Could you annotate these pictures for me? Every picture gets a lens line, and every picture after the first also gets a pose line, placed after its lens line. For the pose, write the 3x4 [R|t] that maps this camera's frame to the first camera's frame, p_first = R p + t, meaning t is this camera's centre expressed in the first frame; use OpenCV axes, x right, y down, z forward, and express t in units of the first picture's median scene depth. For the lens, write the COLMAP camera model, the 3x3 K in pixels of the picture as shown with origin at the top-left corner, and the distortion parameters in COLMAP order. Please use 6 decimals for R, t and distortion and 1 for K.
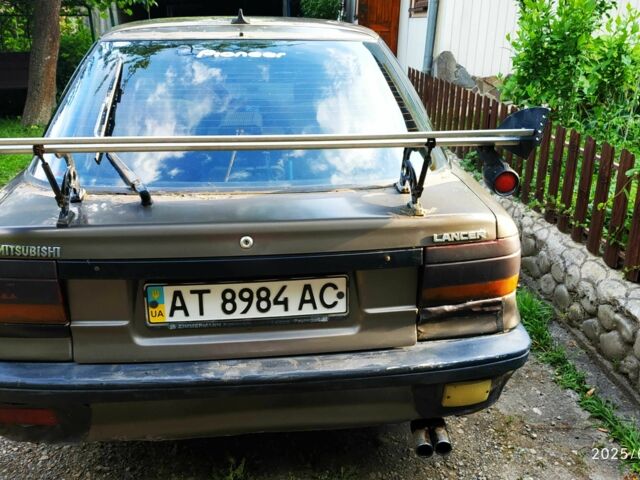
lens RADIAL K [[606.9, 0, 320.0], [0, 606.9, 240.0], [0, 0, 1]] dist [0.123624, -0.250277]
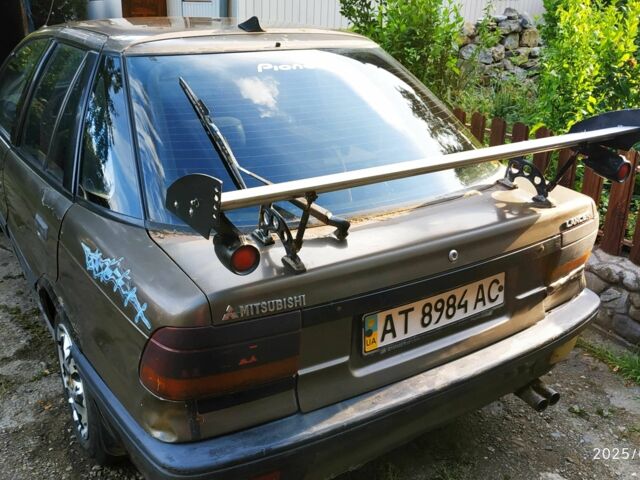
lens RADIAL K [[606.9, 0, 320.0], [0, 606.9, 240.0], [0, 0, 1]] dist [0.123624, -0.250277]
pose [[0.891435, -0.160484, 0.423780, -0.729035], [0.145587, 0.987037, 0.067542, -0.120920], [-0.429126, 0.001487, 0.903243, 0.141371]]
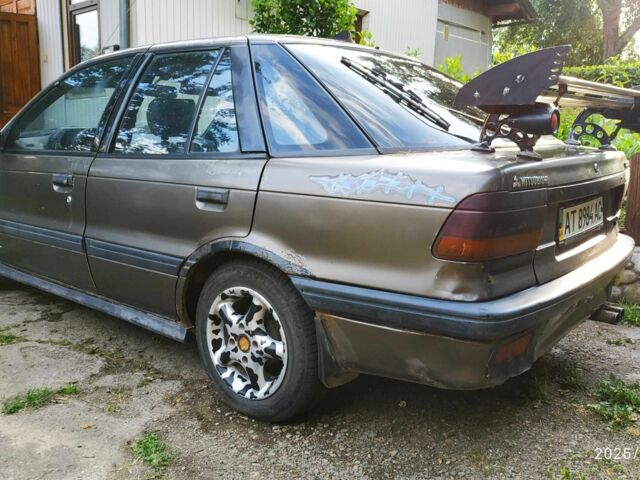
lens RADIAL K [[606.9, 0, 320.0], [0, 606.9, 240.0], [0, 0, 1]] dist [0.123624, -0.250277]
pose [[0.696607, -0.122727, 0.706878, -1.485394], [0.243739, 0.967143, -0.072283, 0.104390], [-0.674782, 0.222647, 0.703632, 0.453849]]
